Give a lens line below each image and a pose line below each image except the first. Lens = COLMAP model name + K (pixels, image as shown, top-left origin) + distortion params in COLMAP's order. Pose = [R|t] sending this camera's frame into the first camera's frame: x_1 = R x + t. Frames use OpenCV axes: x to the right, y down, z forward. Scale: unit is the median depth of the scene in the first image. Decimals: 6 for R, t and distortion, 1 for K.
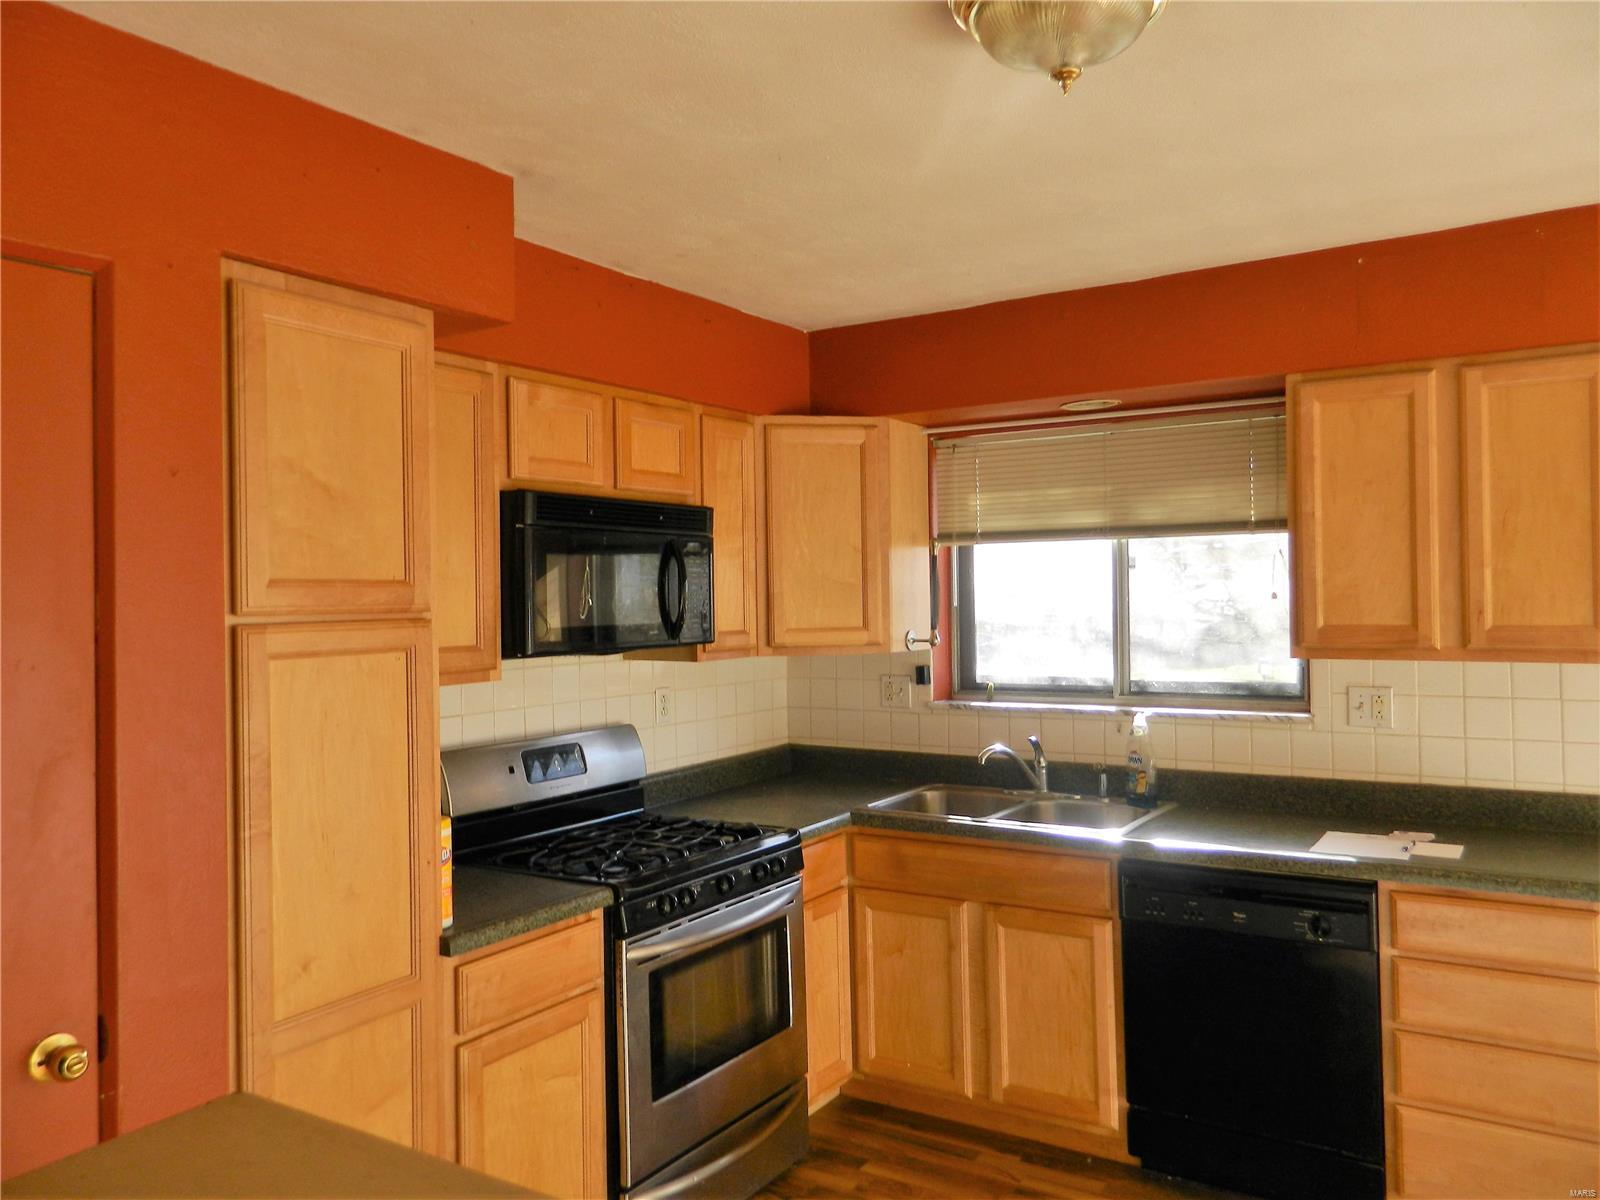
lens RADIAL K [[1201.7, 0, 800.5], [0, 1201.7, 594.3], [0, 0, 1]] dist [0.029083, -0.013537]
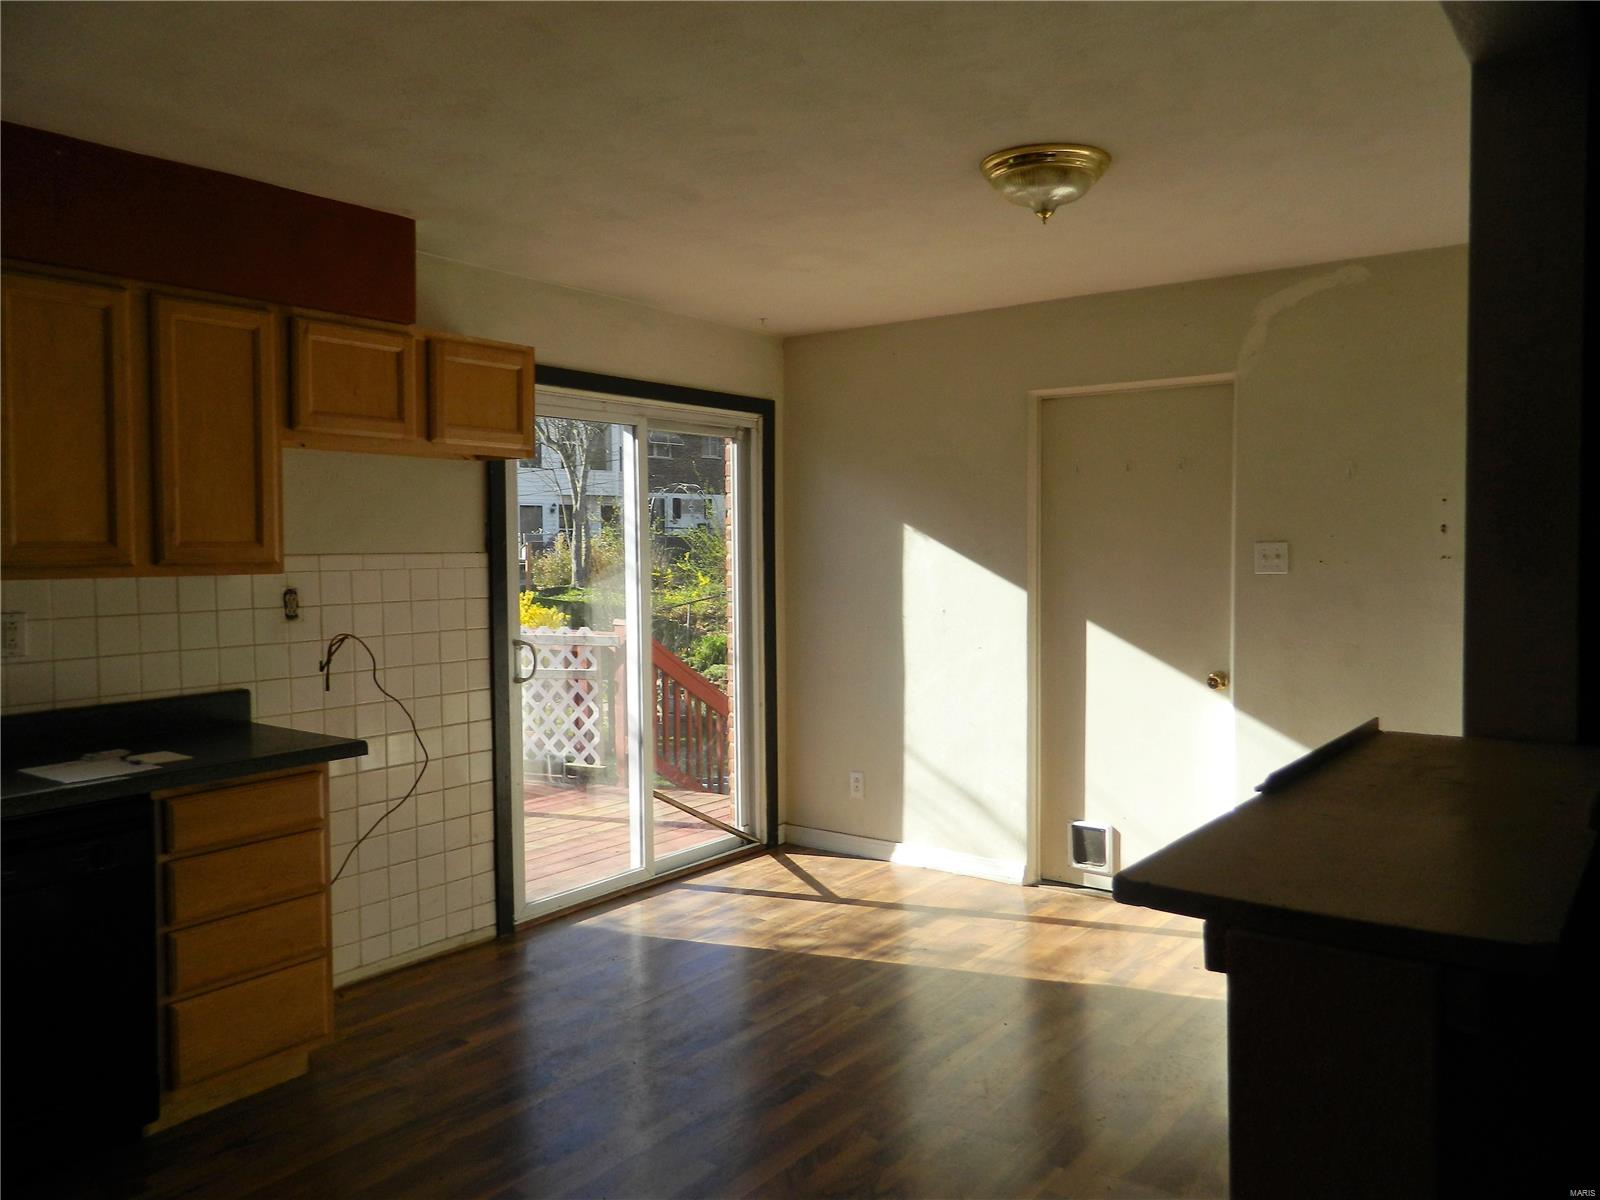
lens RADIAL K [[1201.7, 0, 800.8], [0, 1201.7, 601.3], [0, 0, 1]] dist [0.029083, -0.013537]
pose [[0.088467, -0.031763, 0.995573, -0.421171], [0.005886, 0.999491, 0.031365, 0.044716], [-0.996062, 0.003085, 0.088609, 0.334479]]
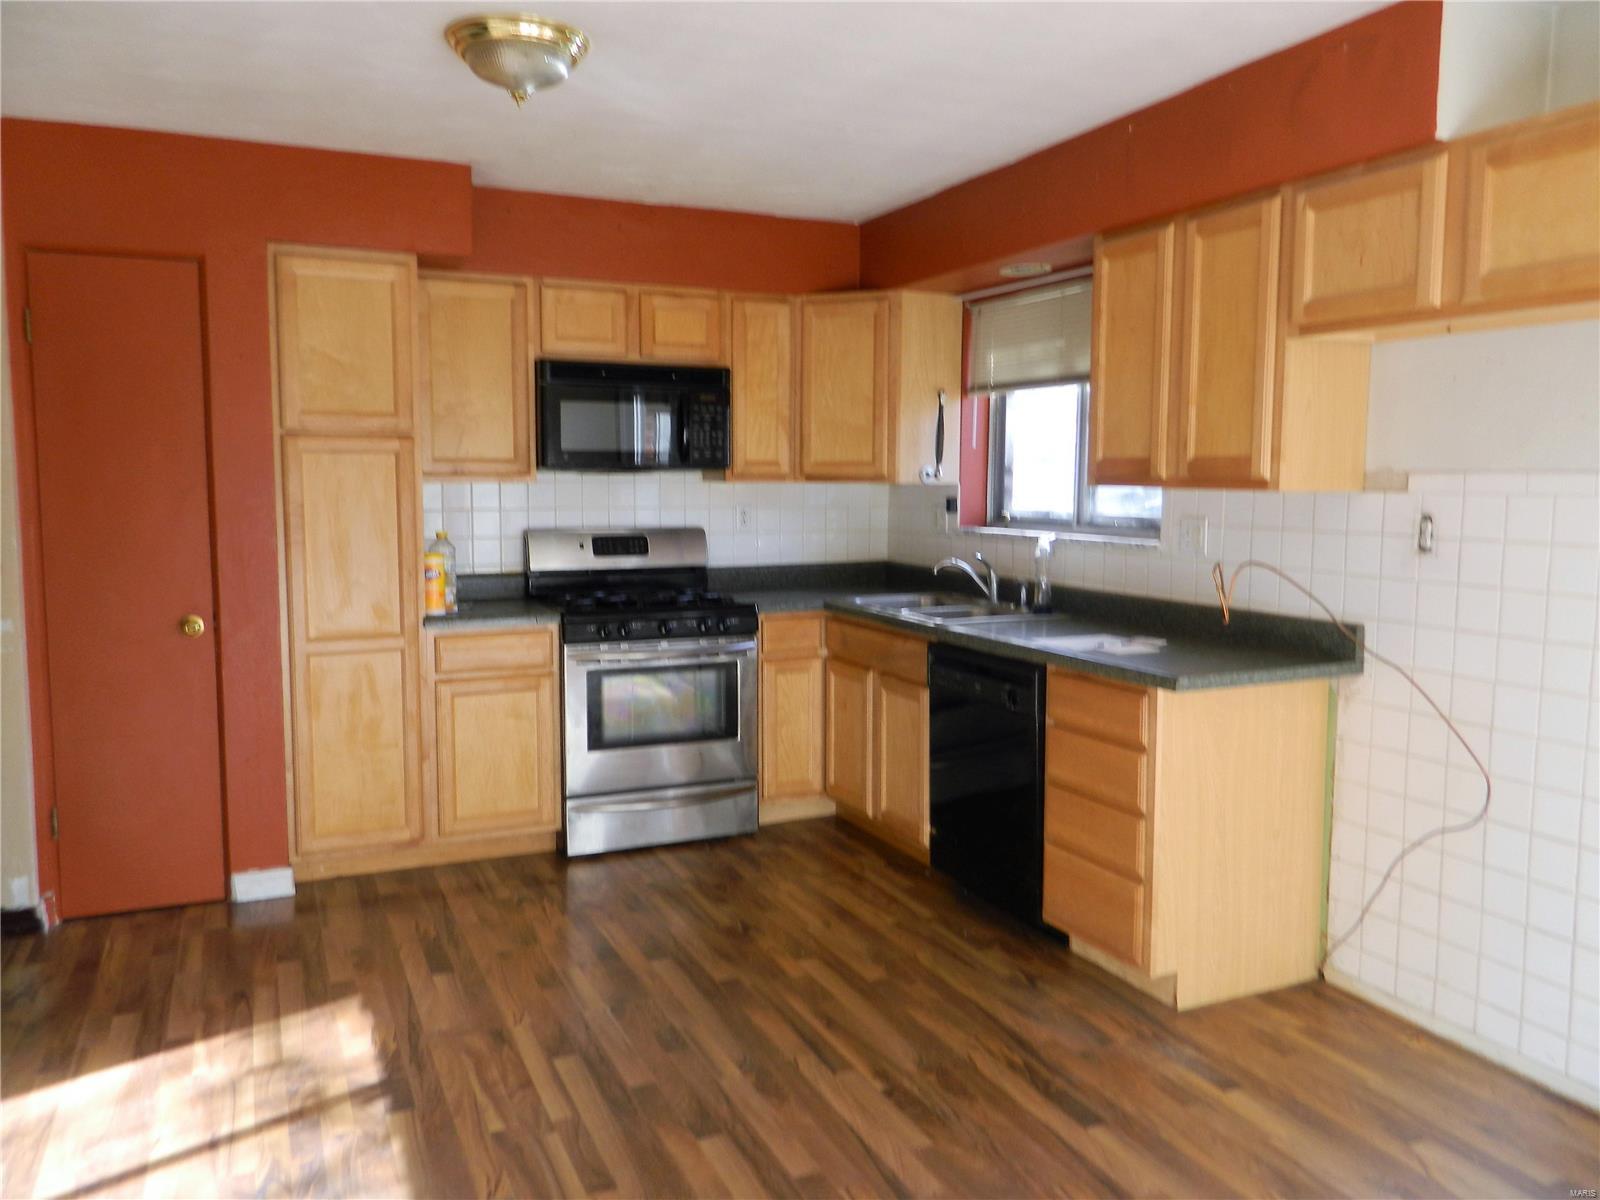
lens RADIAL K [[1201.7, 0, 790.3], [0, 1201.7, 592.5], [0, 0, 1]] dist [0.029083, -0.013537]
pose [[0.839320, 0.074536, -0.538504, 0.814503], [-0.017763, 0.993788, 0.109867, 0.032170], [0.543347, -0.082648, 0.835430, -0.135558]]
